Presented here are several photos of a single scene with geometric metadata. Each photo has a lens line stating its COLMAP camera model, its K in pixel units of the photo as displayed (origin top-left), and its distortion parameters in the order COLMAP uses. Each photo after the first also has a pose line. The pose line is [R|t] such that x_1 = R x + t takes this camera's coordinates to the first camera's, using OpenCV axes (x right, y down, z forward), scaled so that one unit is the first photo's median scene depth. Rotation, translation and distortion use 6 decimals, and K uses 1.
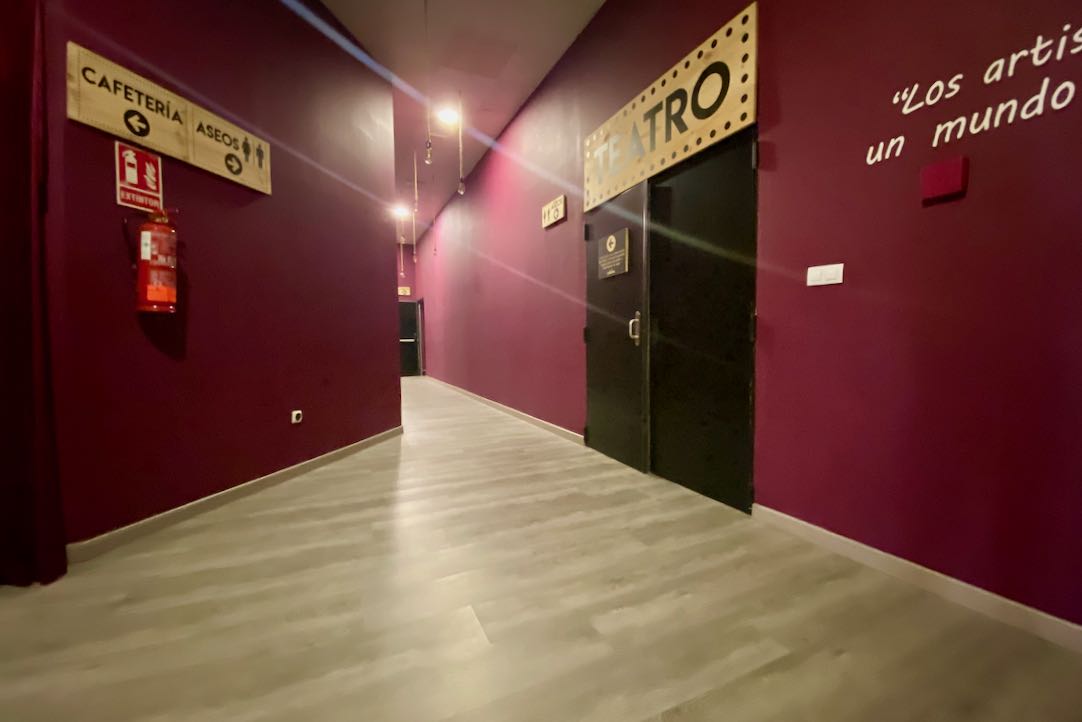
lens RADIAL K [[442.6, 0, 542.9], [0, 442.6, 371.6], [0, 0, 1]] dist [-0.000303, -0.008020]
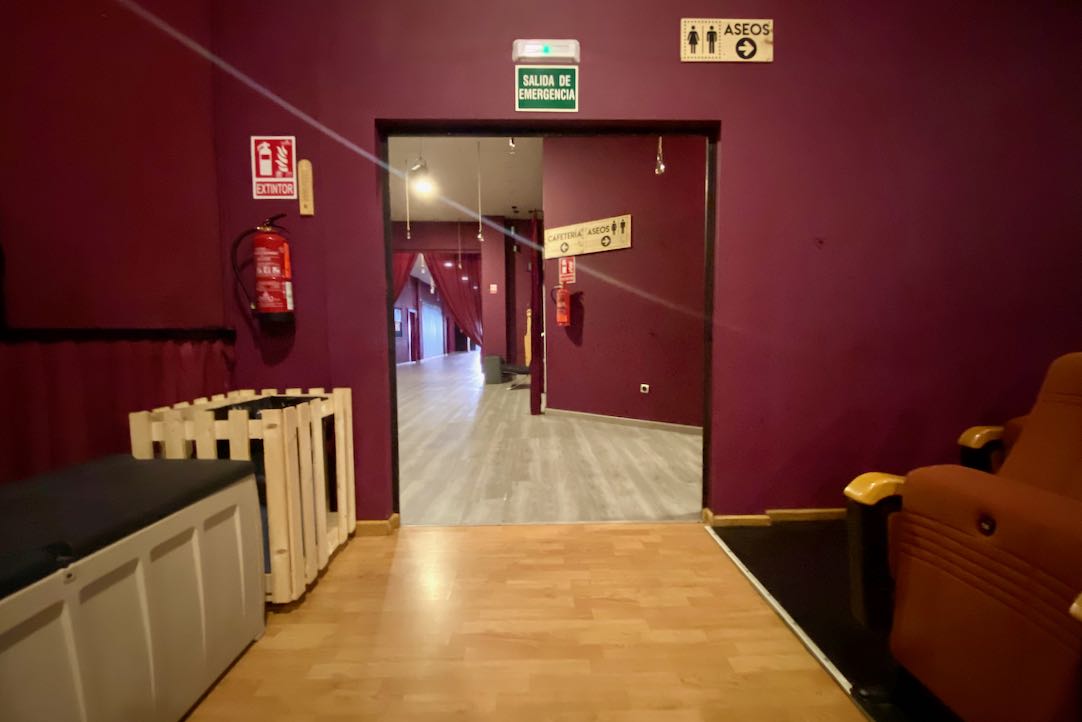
lens RADIAL K [[442.6, 0, 542.9], [0, 442.6, 371.6], [0, 0, 1]] dist [-0.000303, -0.008020]
pose [[-0.413958, 0.084158, -0.906398, 1.163269], [-0.052881, 0.991812, 0.116240, -0.138811], [0.908759, 0.096050, -0.406118, 1.625667]]
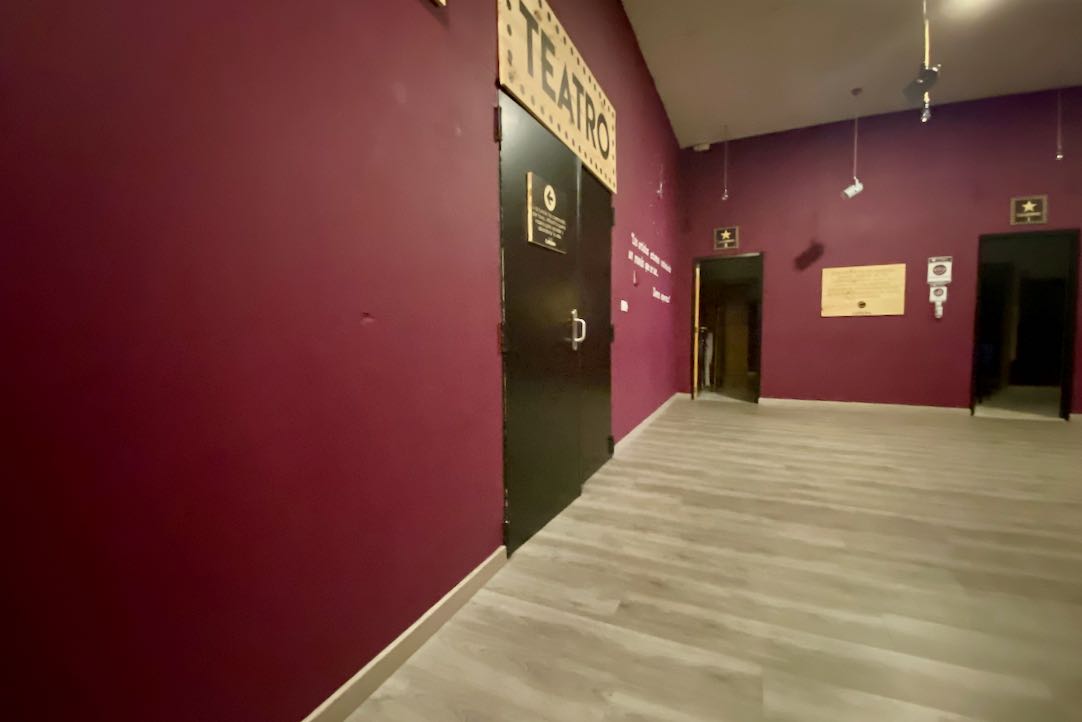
lens RADIAL K [[431.7, 0, 541.0], [0, 431.7, 361.0], [0, 0, 1]] dist [0.000060, -0.000001]
pose [[-0.629433, -0.043880, 0.775815, -0.473679], [0.066779, 0.991656, 0.110266, -0.167201], [-0.774180, 0.121213, -0.621251, 1.978006]]
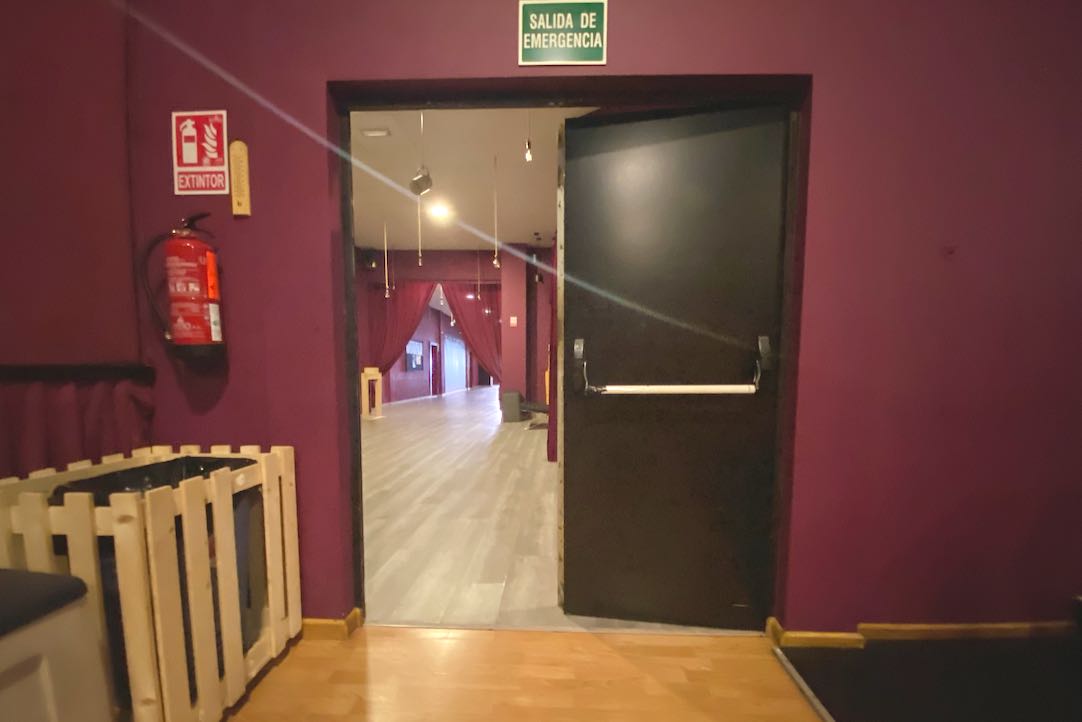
lens RADIAL K [[440.9, 0, 541.2], [0, 440.9, 412.0], [0, 0, 1]] dist [-0.011793, -0.000113]
pose [[-0.468214, 0.089282, -0.879093, 0.929660], [-0.063010, 0.988976, 0.134002, -0.145196], [0.881366, 0.118133, -0.457426, 1.544186]]
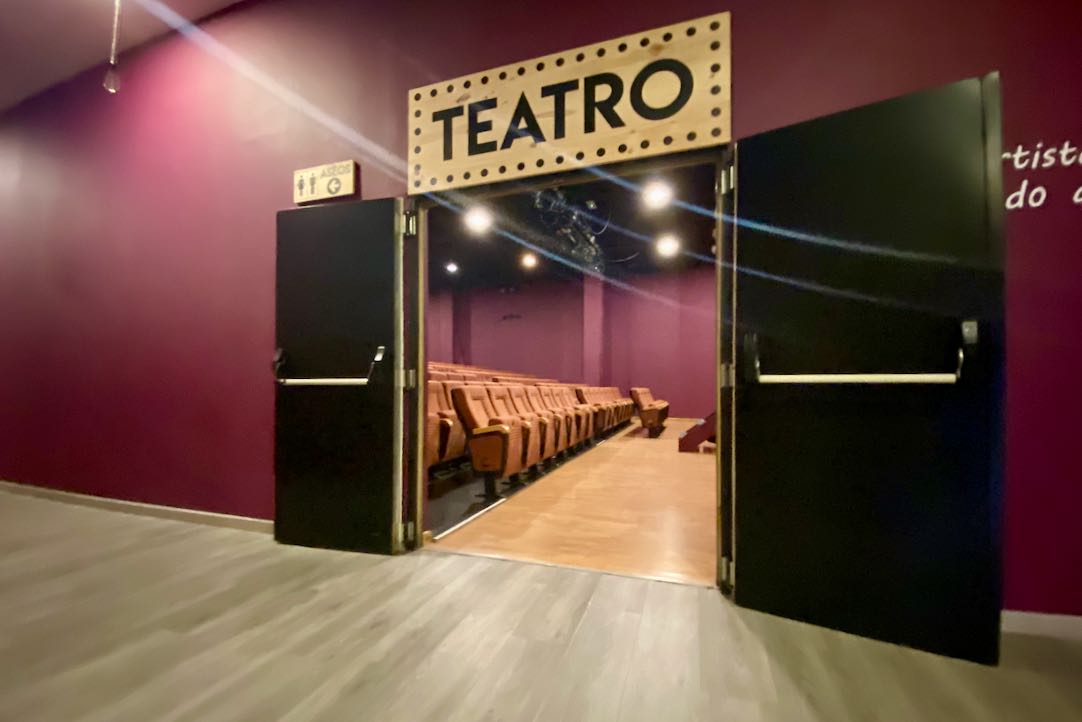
lens RADIAL K [[422.7, 0, 546.9], [0, 422.7, 403.4], [0, 0, 1]] dist [0.000845, -0.005893]
pose [[0.674855, 0.009691, 0.737887, -0.354640], [0.038195, 0.998115, -0.048041, -0.014483], [-0.736961, 0.060604, 0.673212, 0.668910]]
